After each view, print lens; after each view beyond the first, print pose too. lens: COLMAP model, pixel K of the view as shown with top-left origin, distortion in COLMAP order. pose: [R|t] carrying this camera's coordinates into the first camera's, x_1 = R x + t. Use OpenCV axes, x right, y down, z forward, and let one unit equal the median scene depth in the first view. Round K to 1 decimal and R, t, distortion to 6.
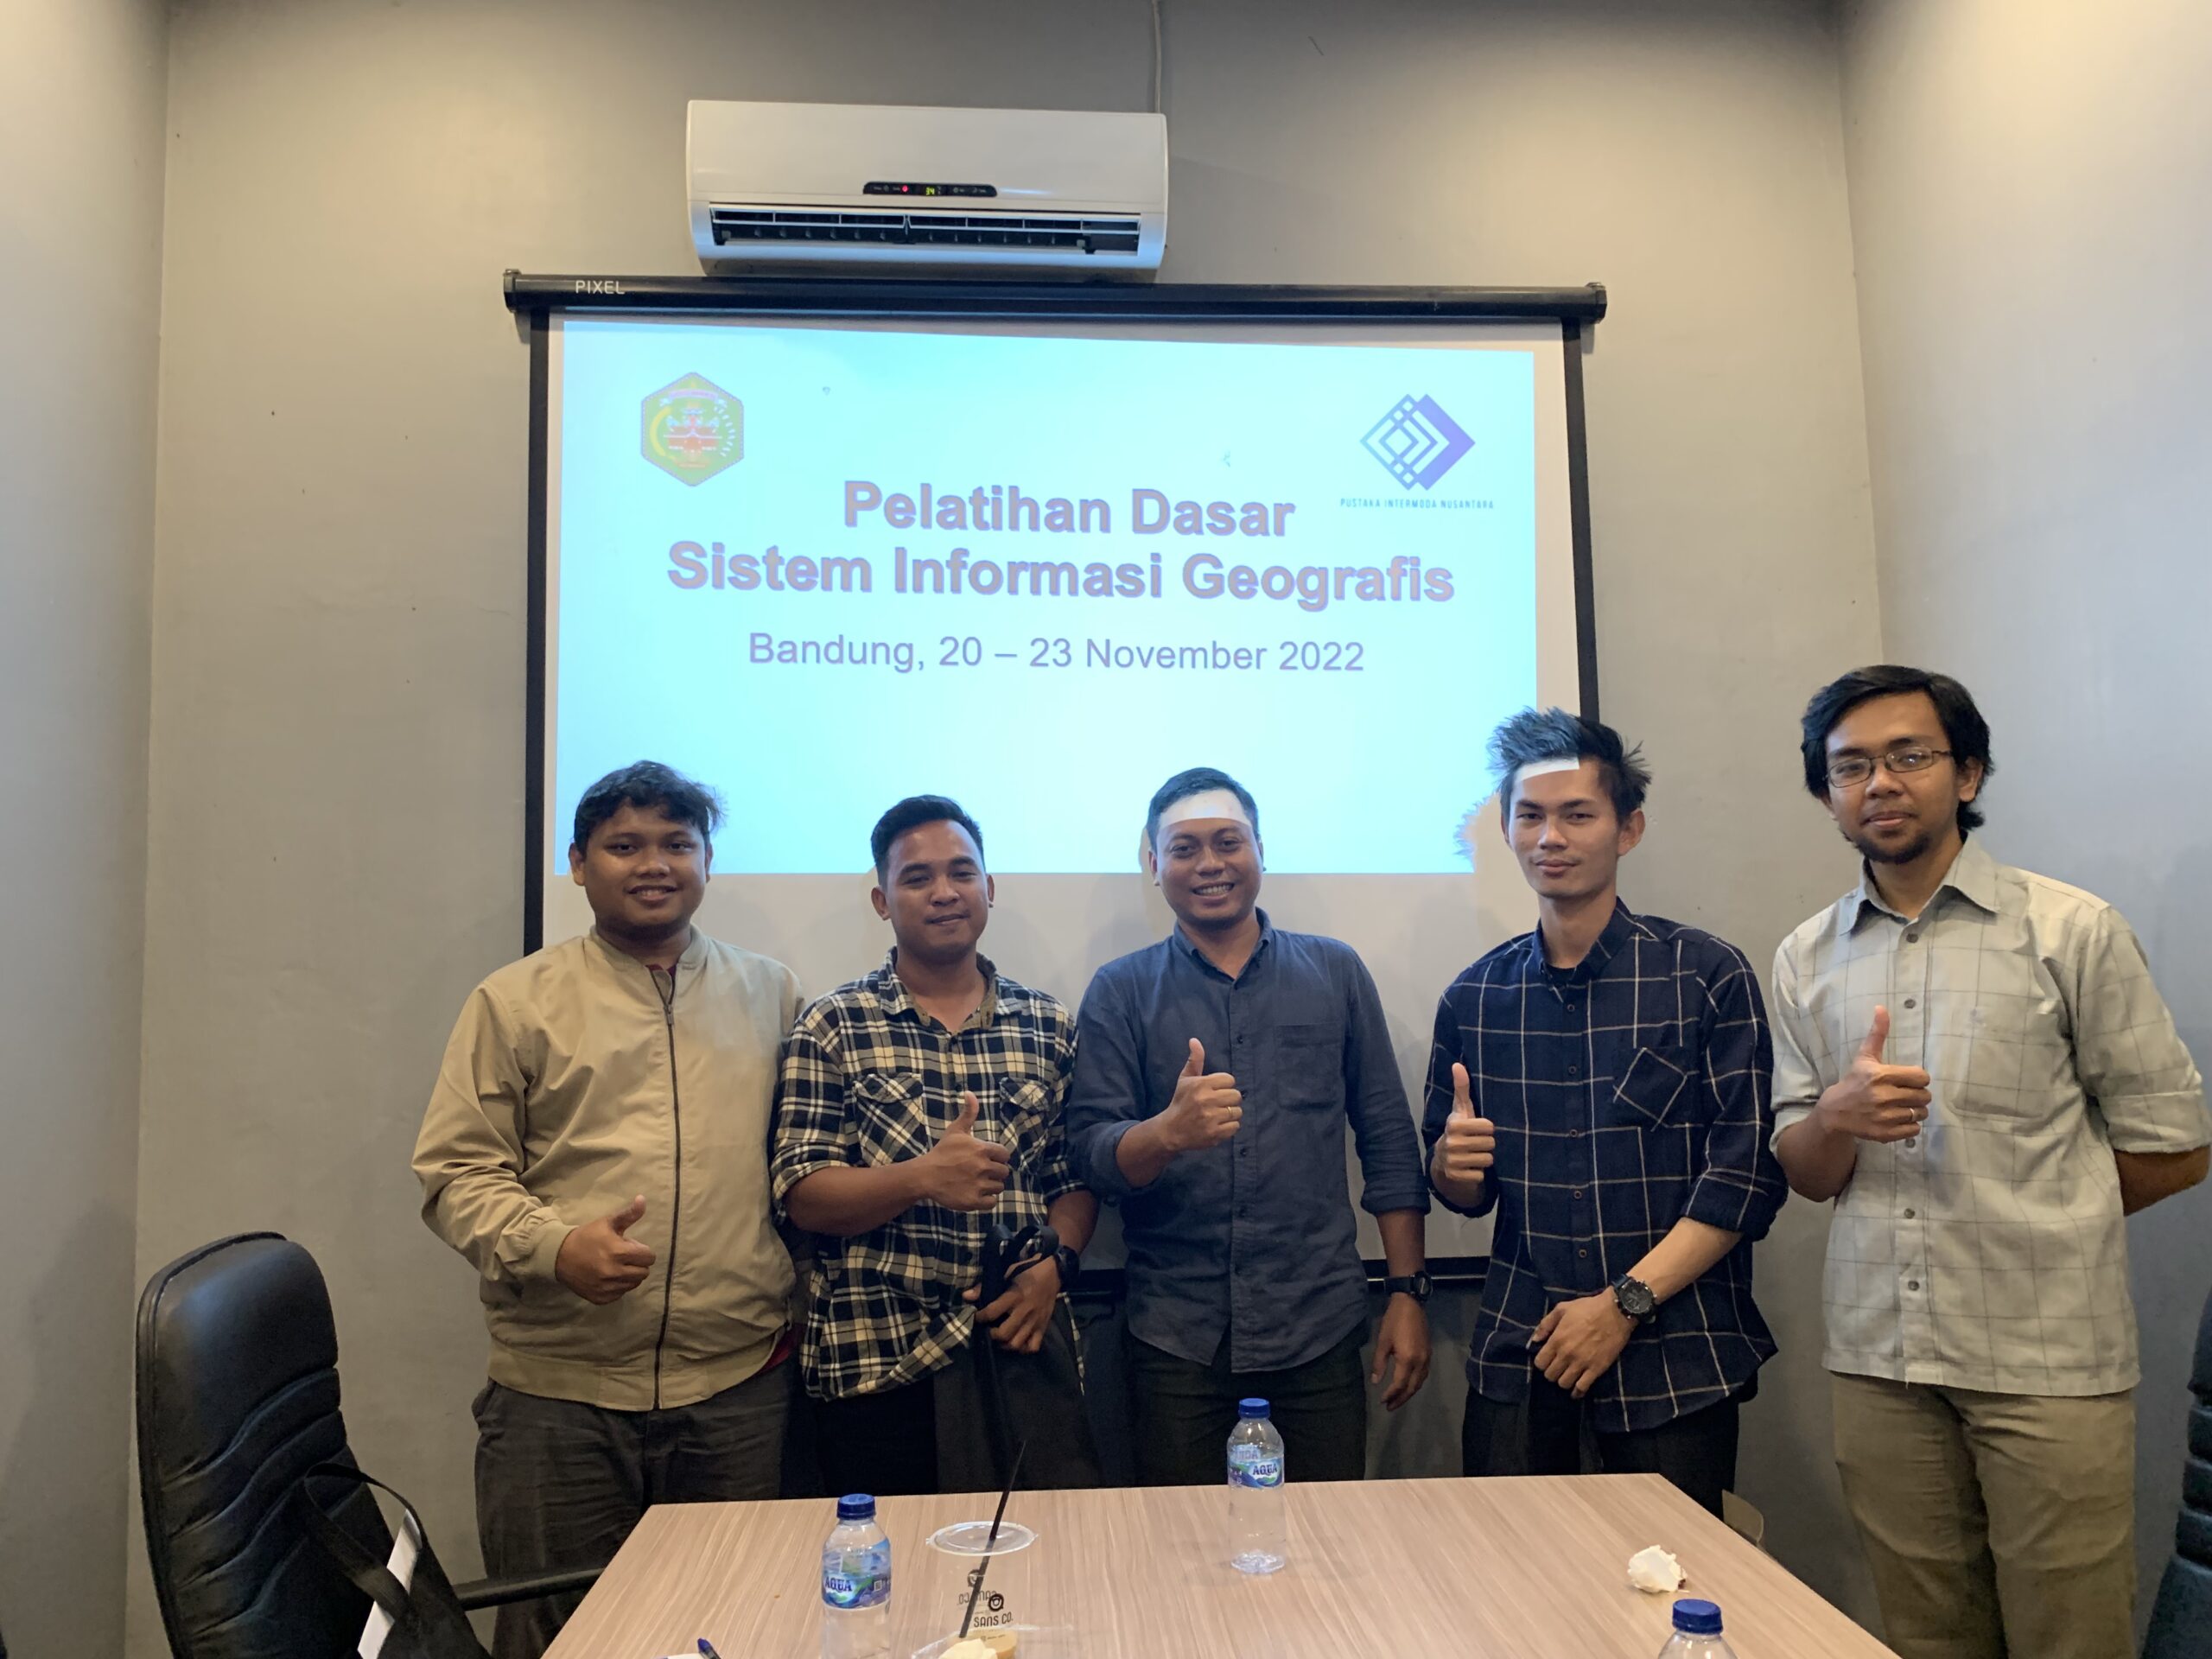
lens RADIAL K [[1679.7, 0, 1095.7], [0, 1679.7, 834.4], [0, 0, 1]] dist [0.120128, -0.164433]
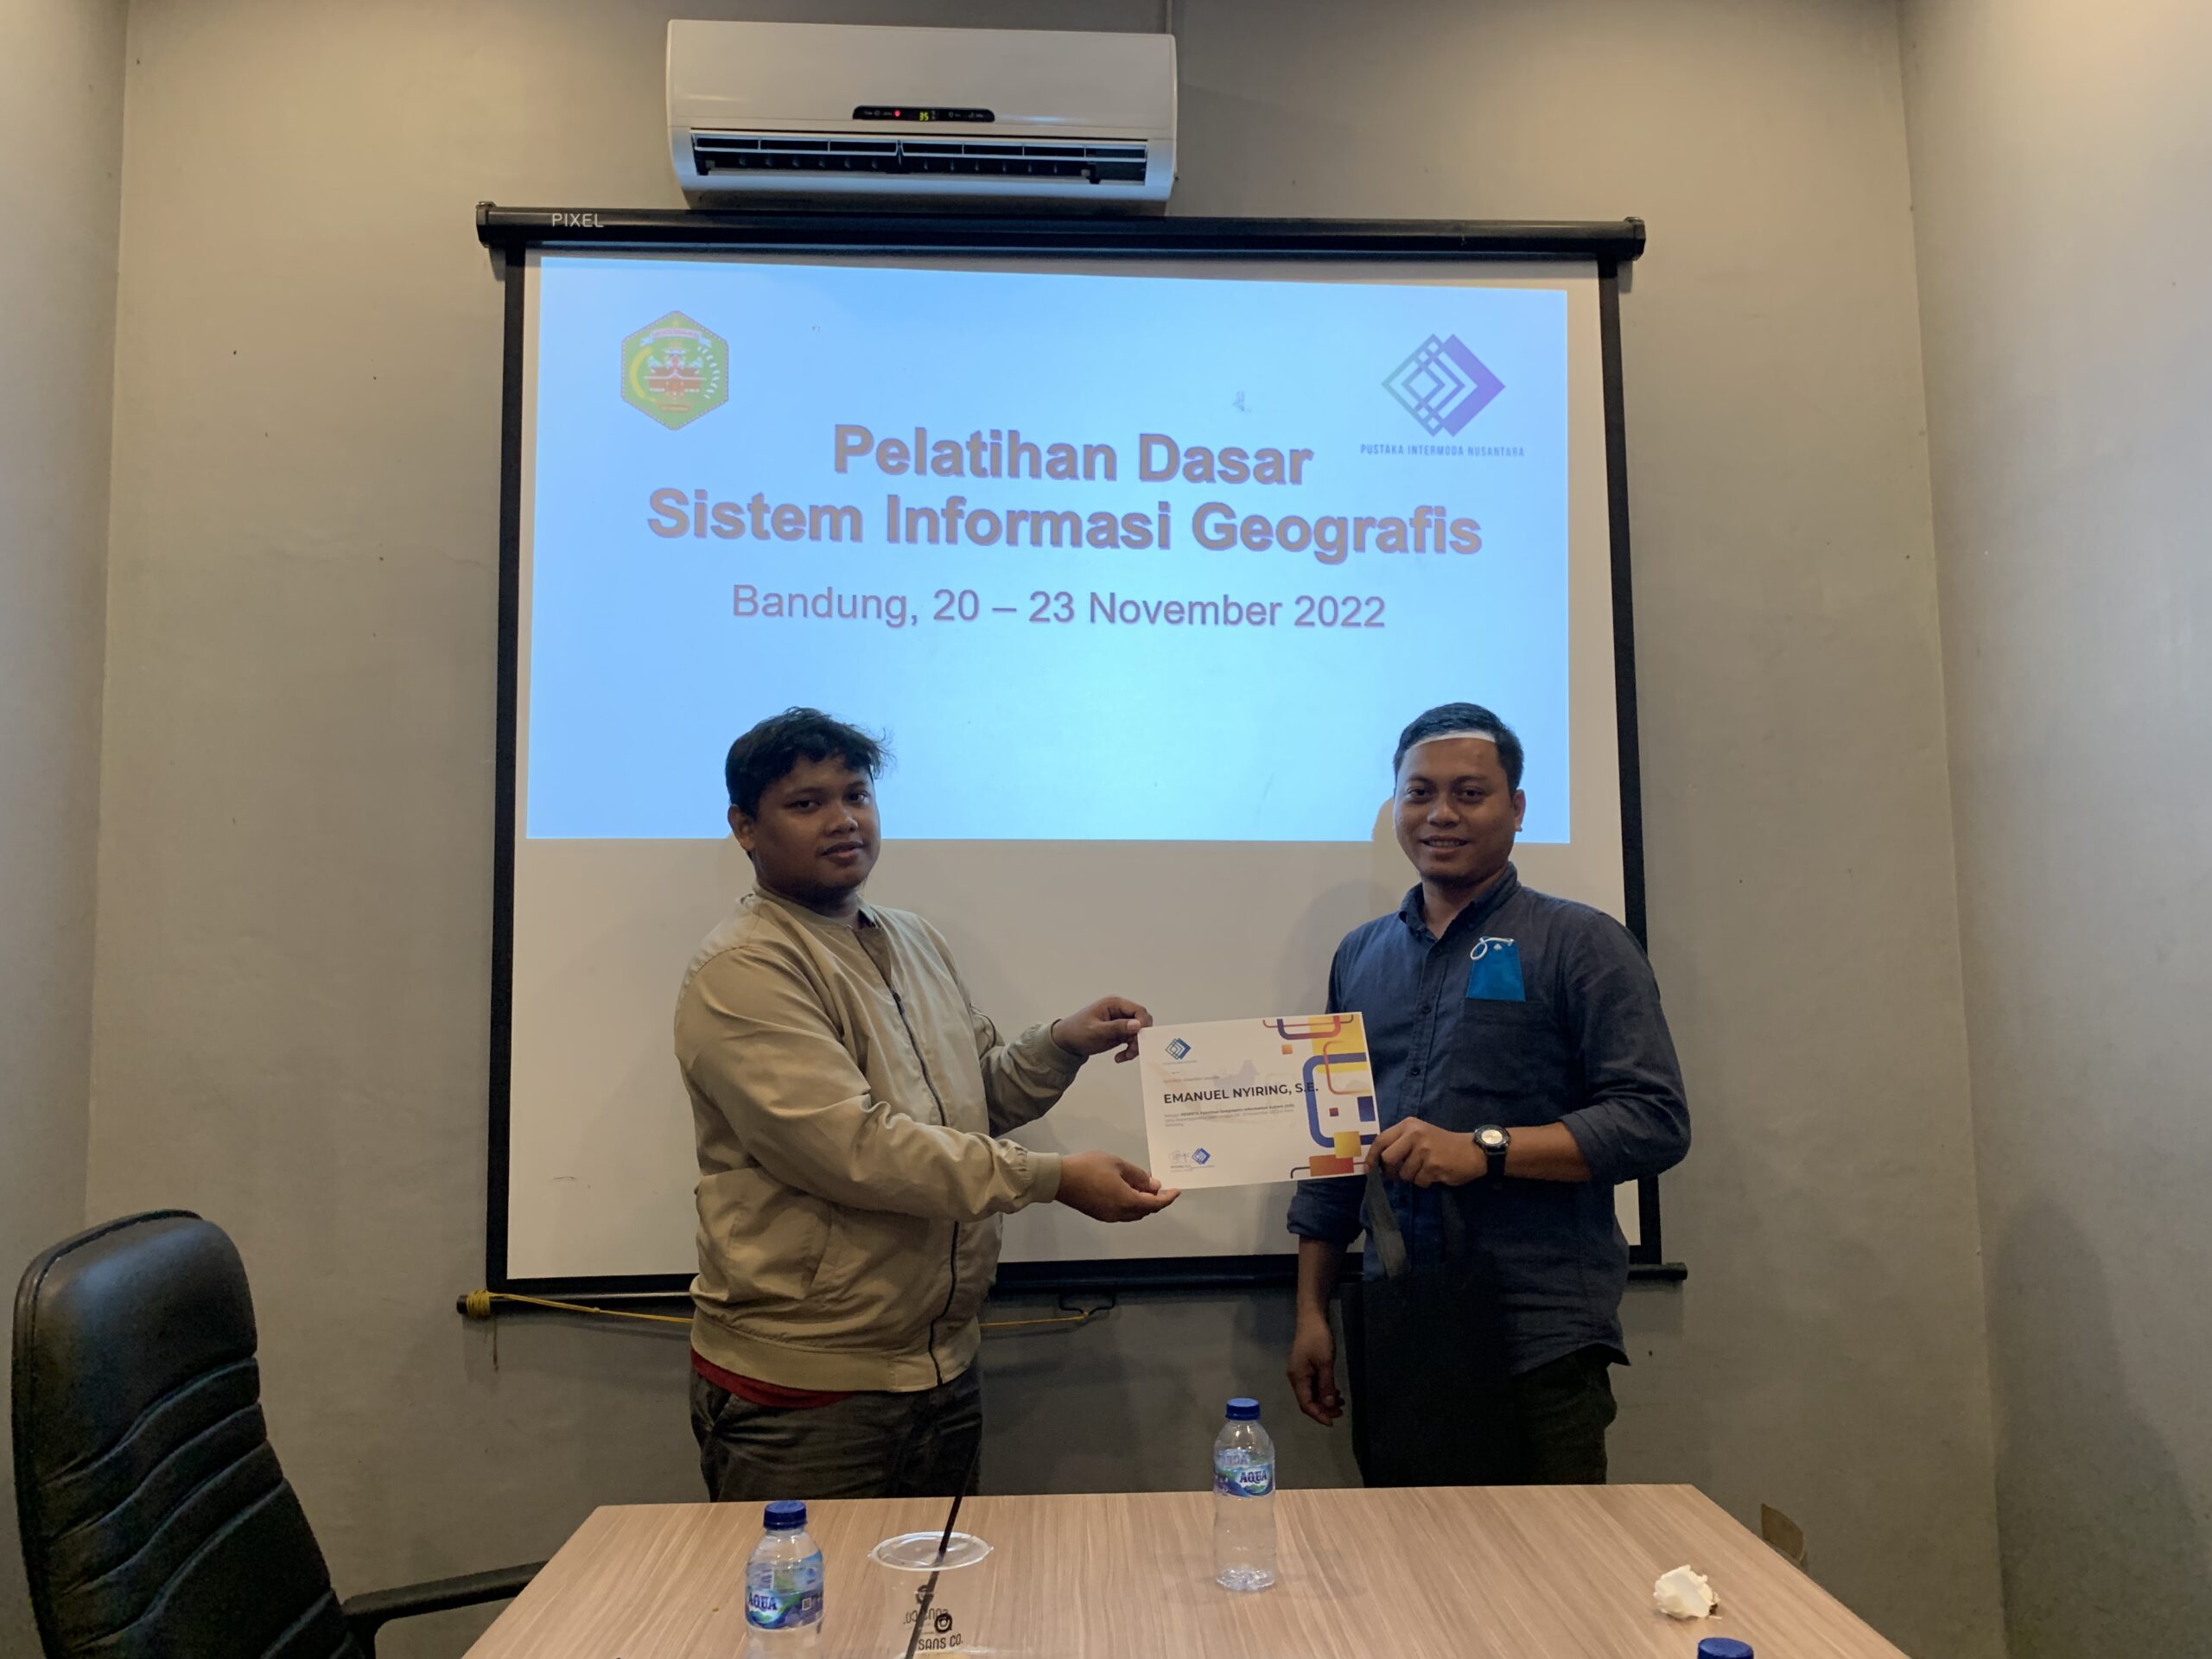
lens RADIAL K [[1689.2, 0, 1106.0], [0, 1689.2, 829.5], [0, 0, 1]] dist [0.078242, -0.066826]
pose [[0.999802, 0.004315, -0.019426, 0.022966], [-0.004320, 0.999991, -0.000225, 0.017054], [0.019424, 0.000309, 0.999811, 0.053811]]
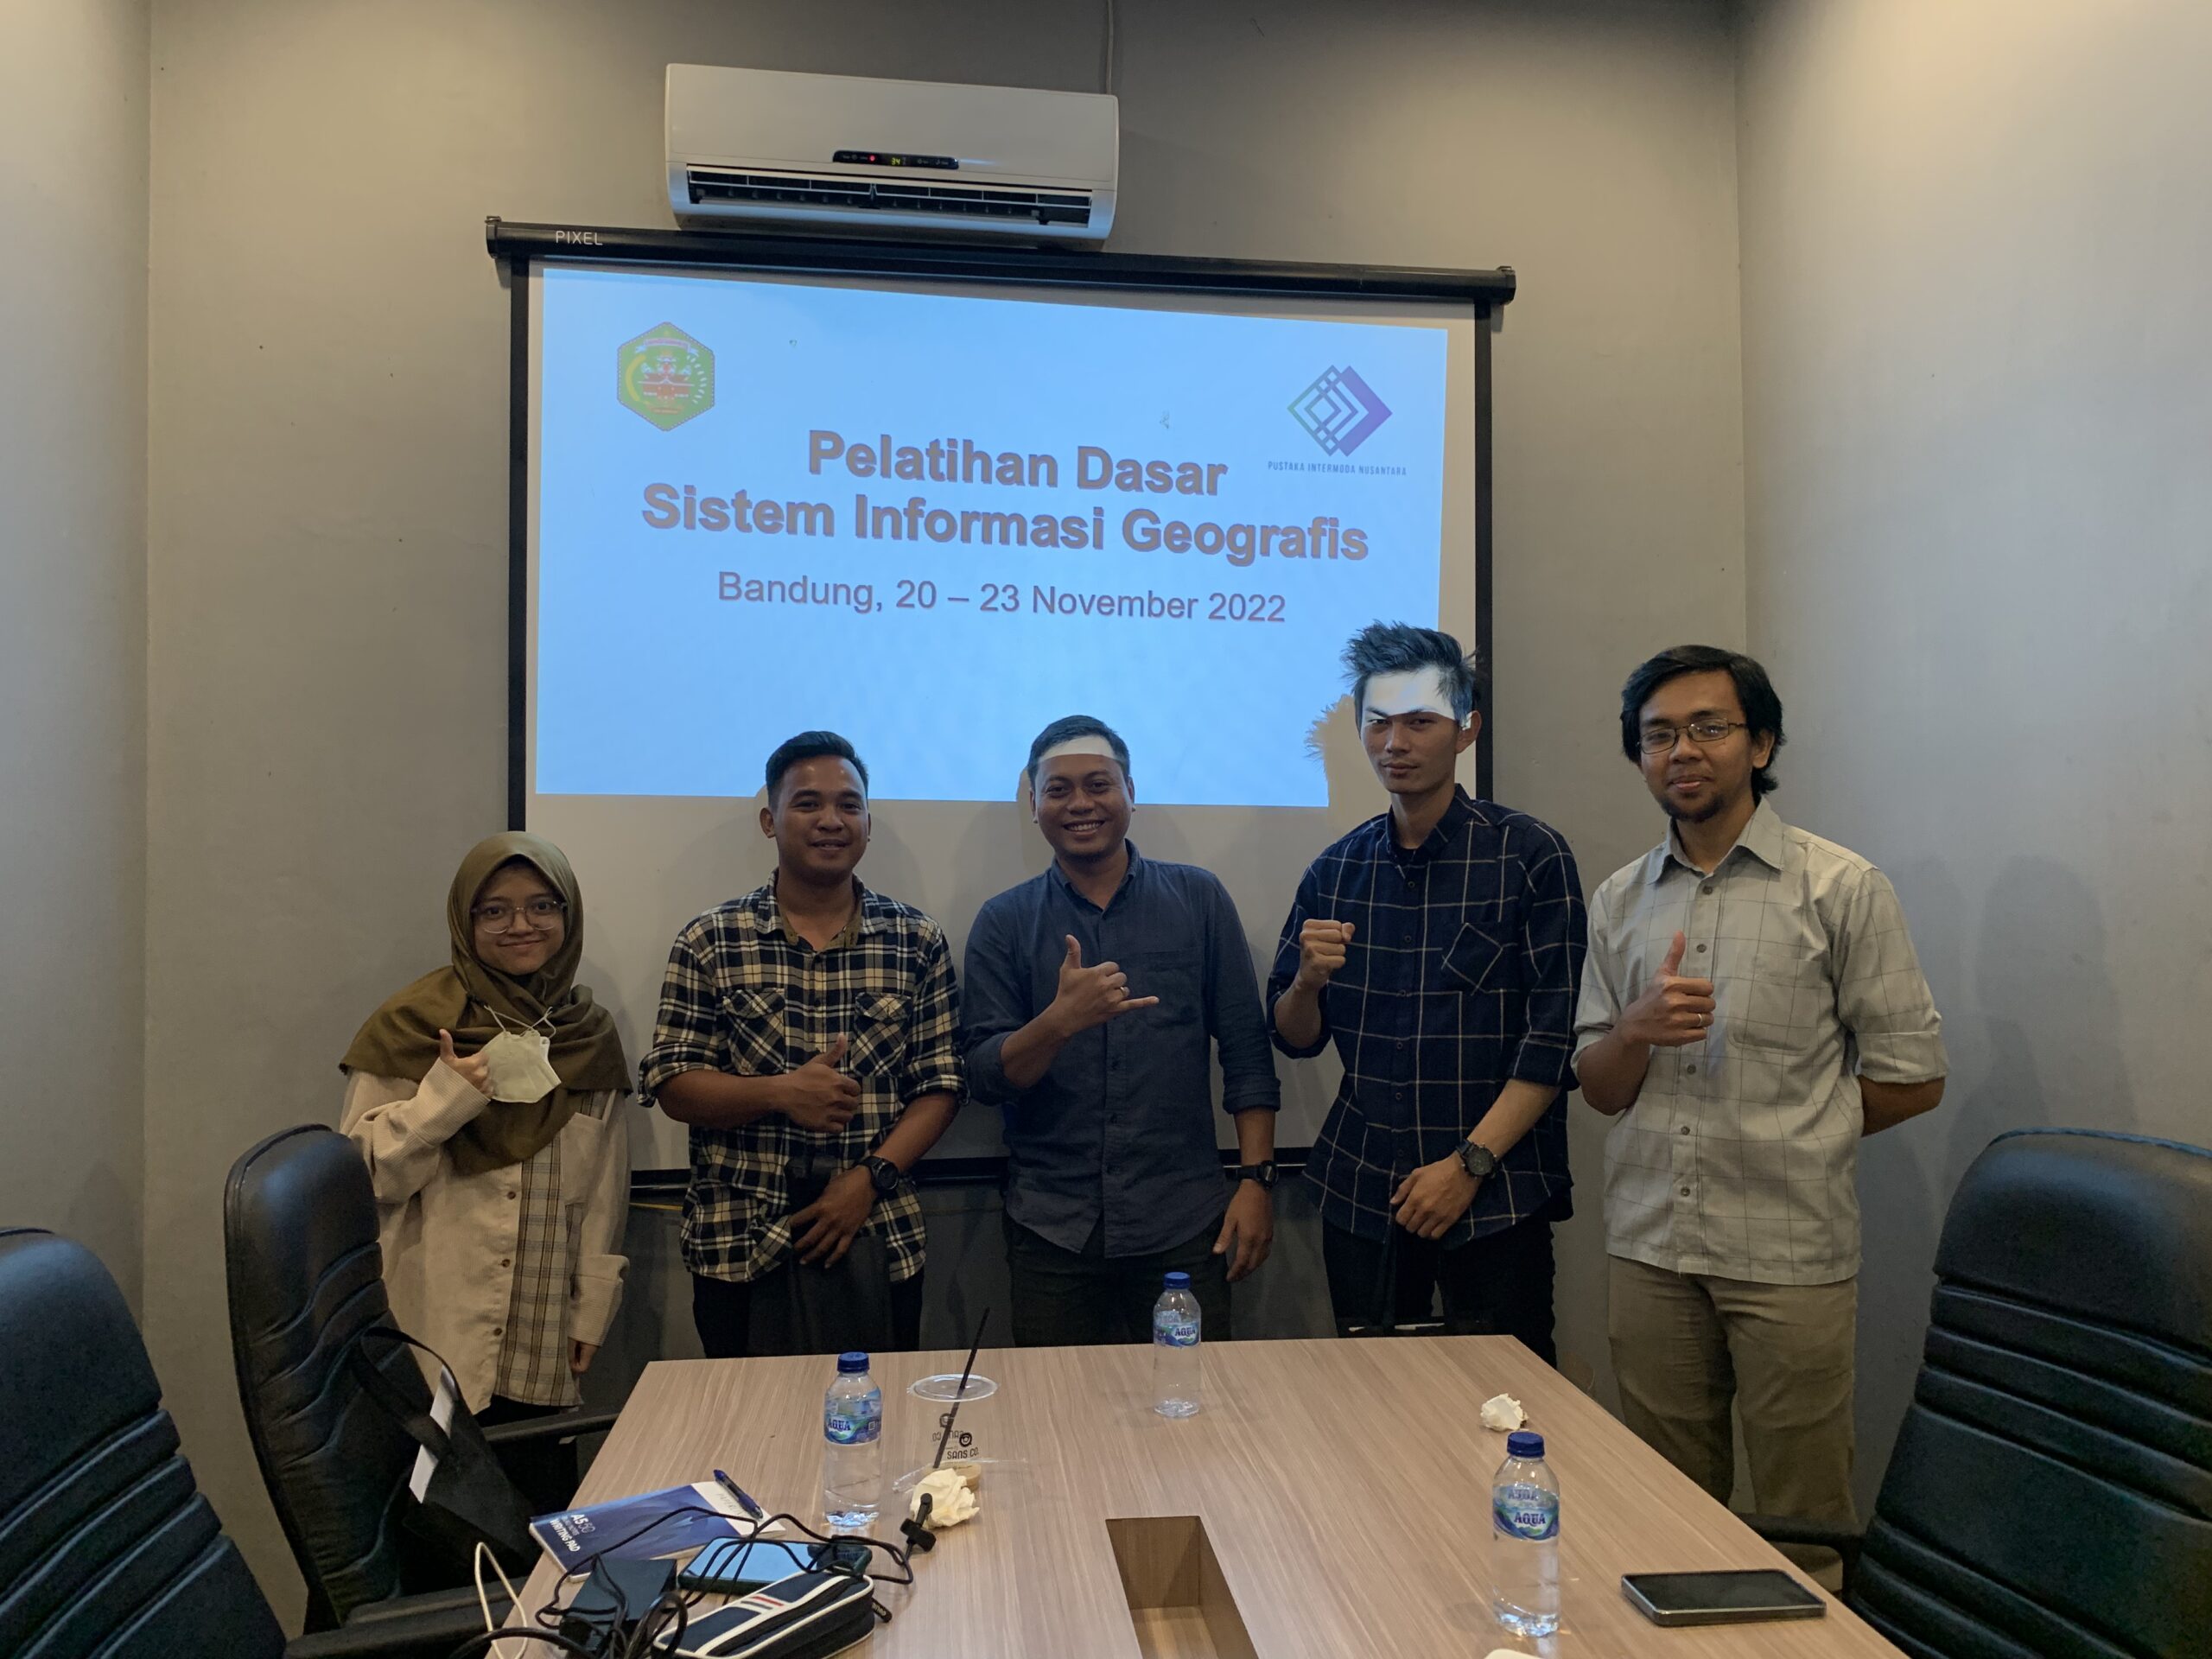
lens RADIAL K [[1671.4, 0, 1106.0], [0, 1671.4, 829.5], [0, 0, 1]] dist [0.133018, -0.265361]
pose [[0.997869, 0.020300, 0.062012, -0.022688], [-0.024619, 0.997264, 0.069697, -0.036620], [-0.060428, -0.071075, 0.995639, -0.091753]]
